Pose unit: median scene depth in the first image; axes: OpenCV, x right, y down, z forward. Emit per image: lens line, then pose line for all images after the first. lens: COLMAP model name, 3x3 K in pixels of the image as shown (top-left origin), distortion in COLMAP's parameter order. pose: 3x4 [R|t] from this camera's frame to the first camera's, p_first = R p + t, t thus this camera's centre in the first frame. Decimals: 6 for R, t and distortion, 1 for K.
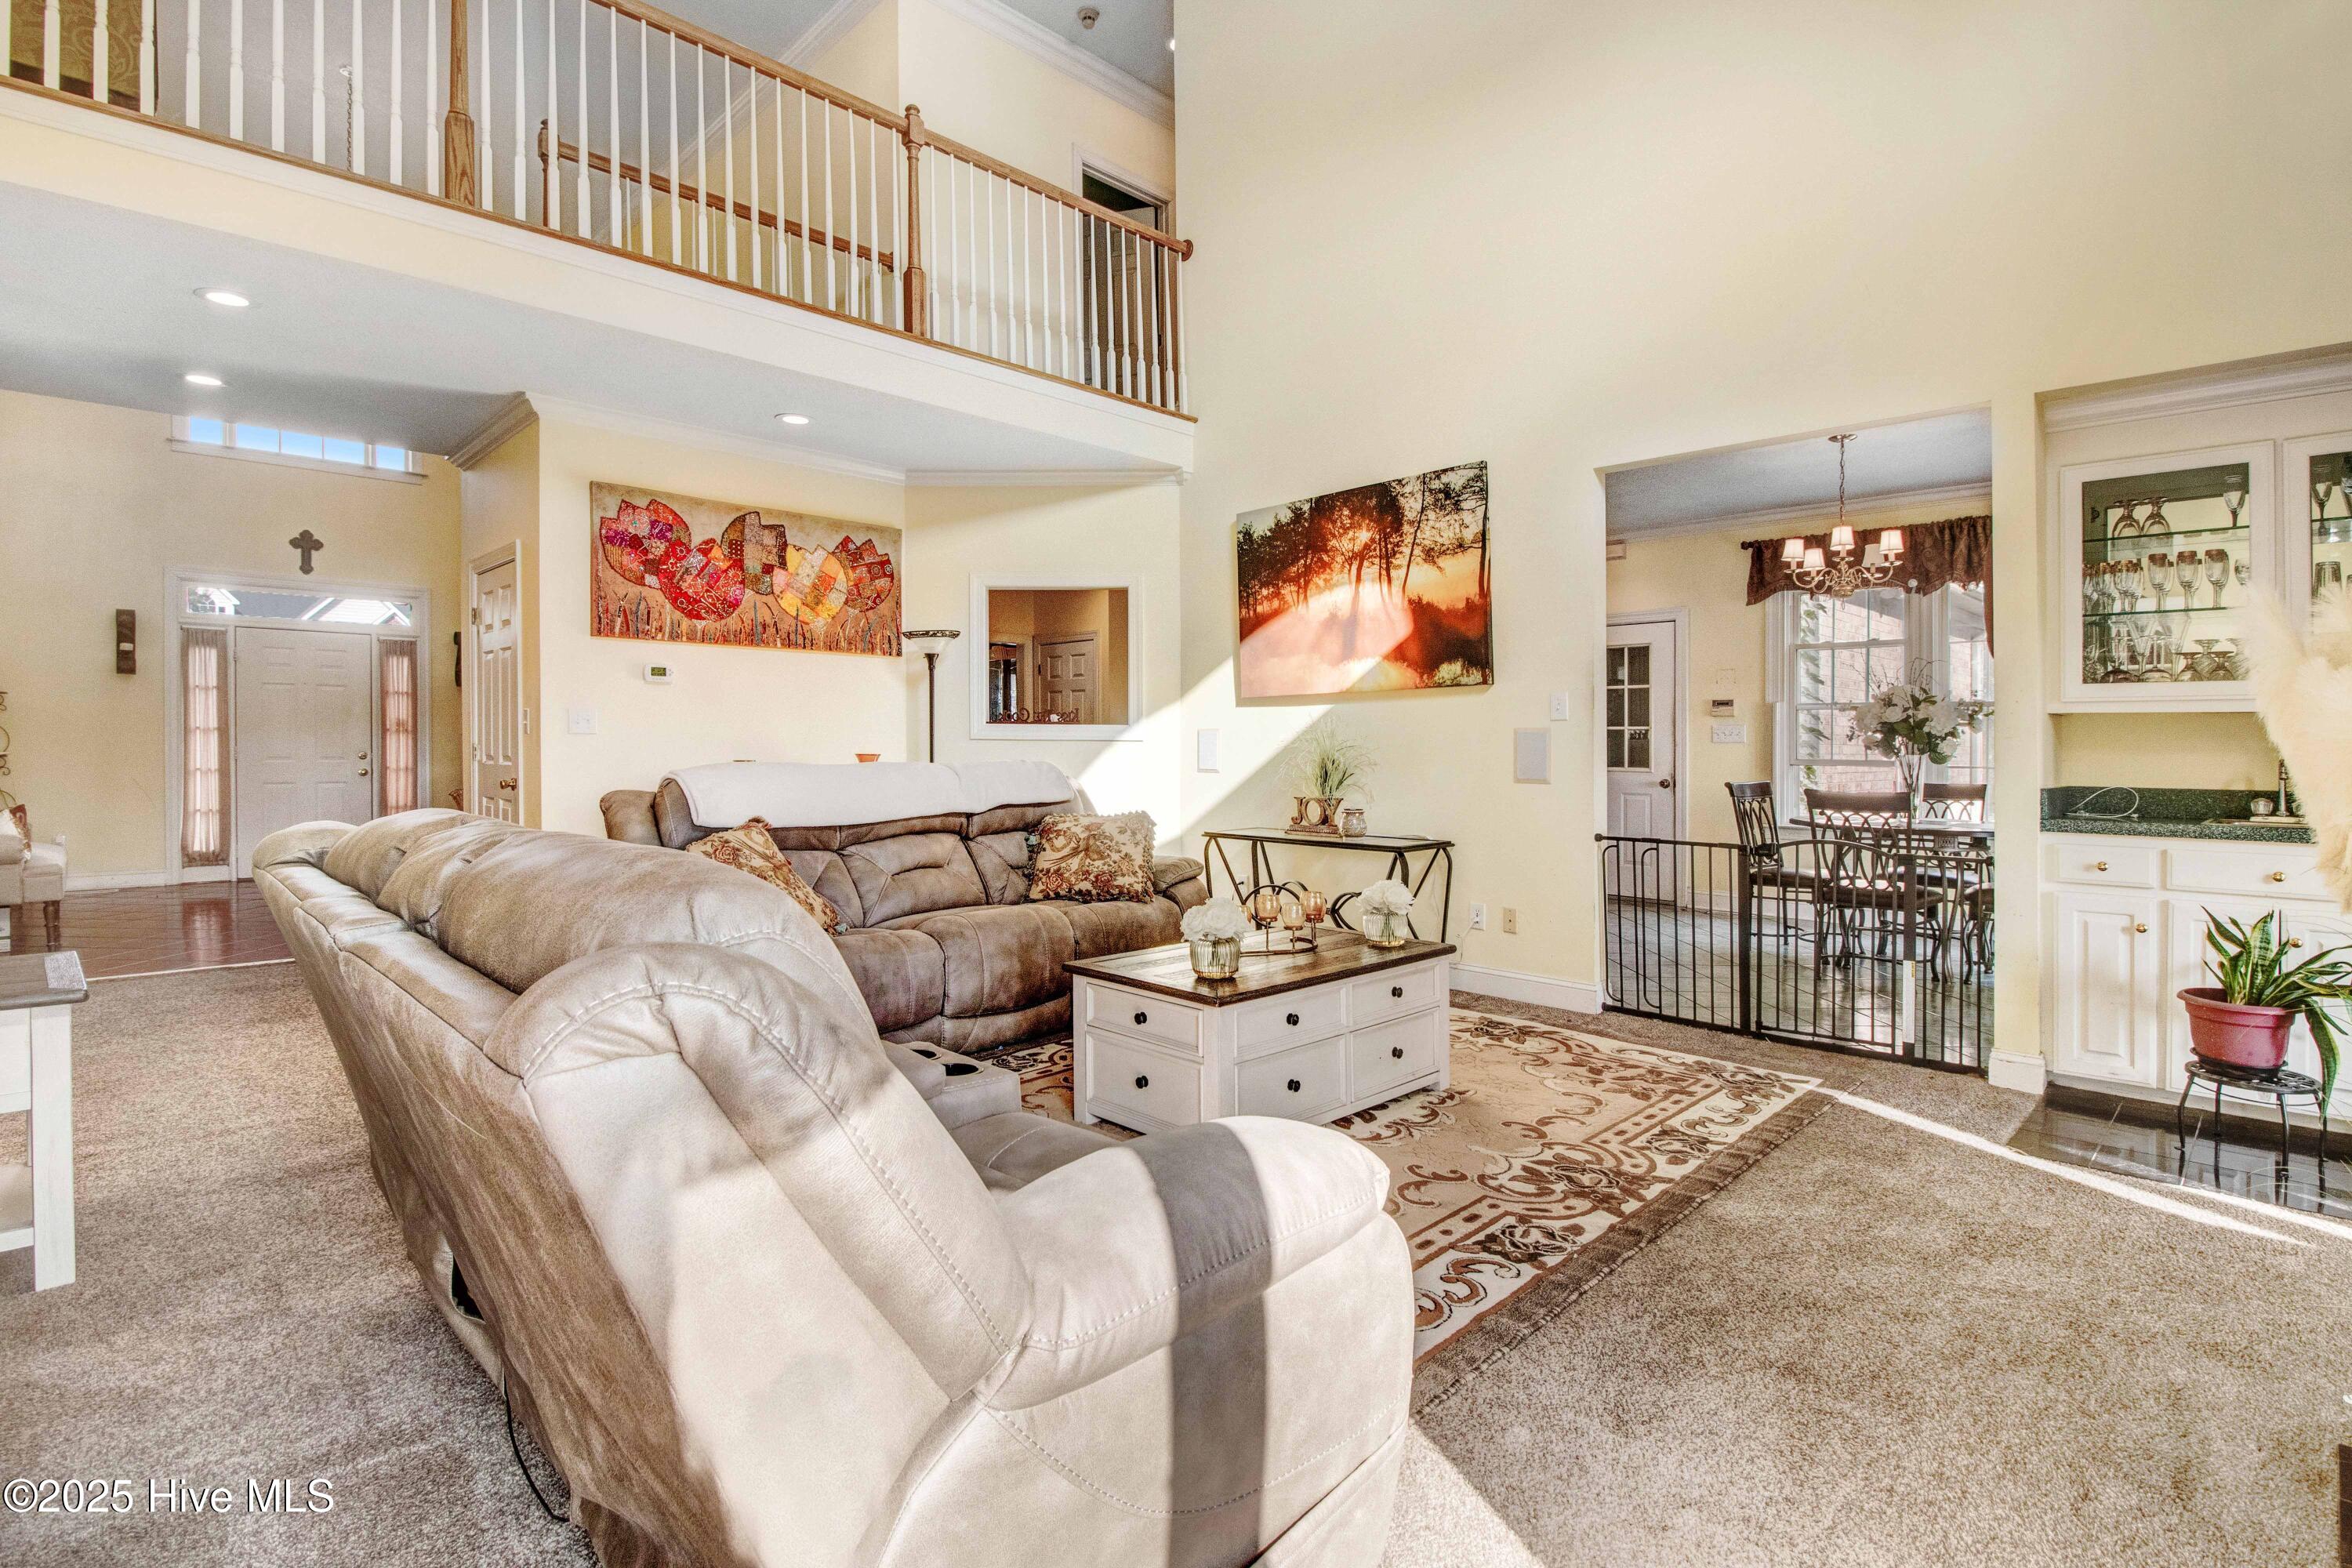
lens RADIAL K [[1127.3, 0, 1164.2], [0, 1127.3, 749.7], [0, 0, 1]] dist [-0.008125, -0.008424]
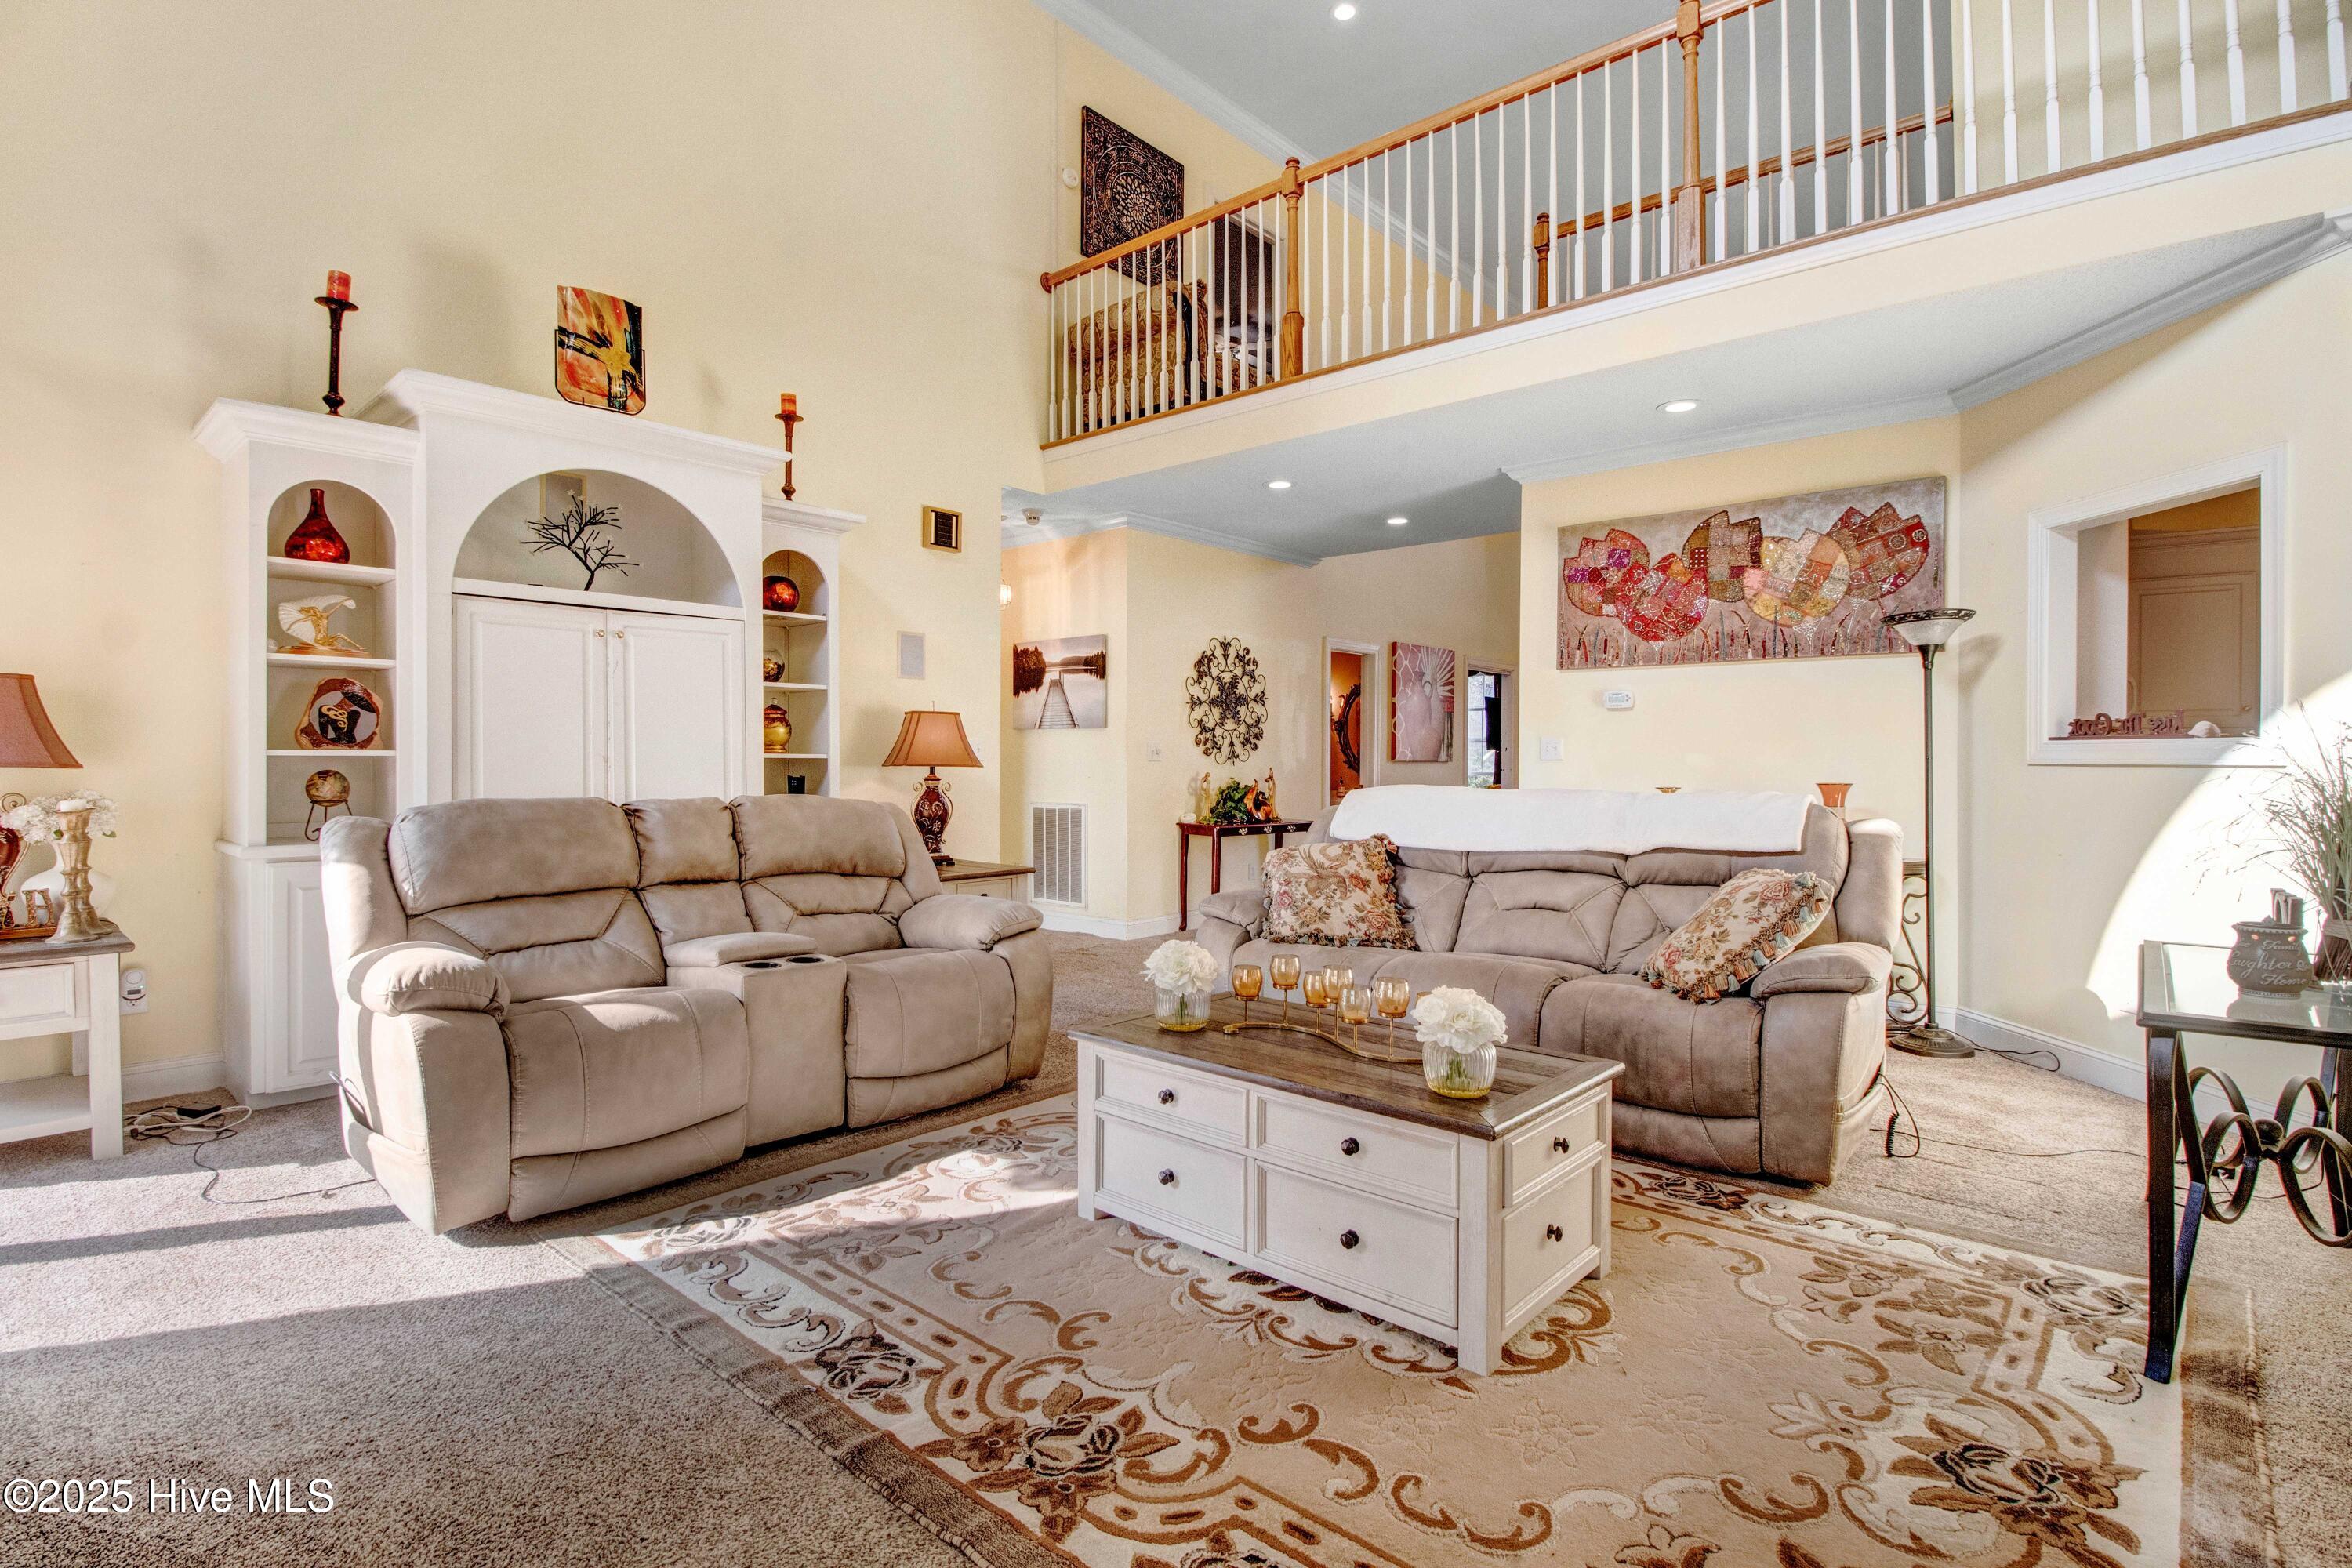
lens RADIAL K [[1127.3, 0, 1175.0], [0, 1127.3, 777.7], [0, 0, 1]] dist [-0.008125, -0.008424]
pose [[0.075962, 0.007960, -0.997079, 0.550581], [-0.009013, 0.999933, 0.007297, -0.001831], [0.997070, 0.008433, 0.076029, 0.549562]]
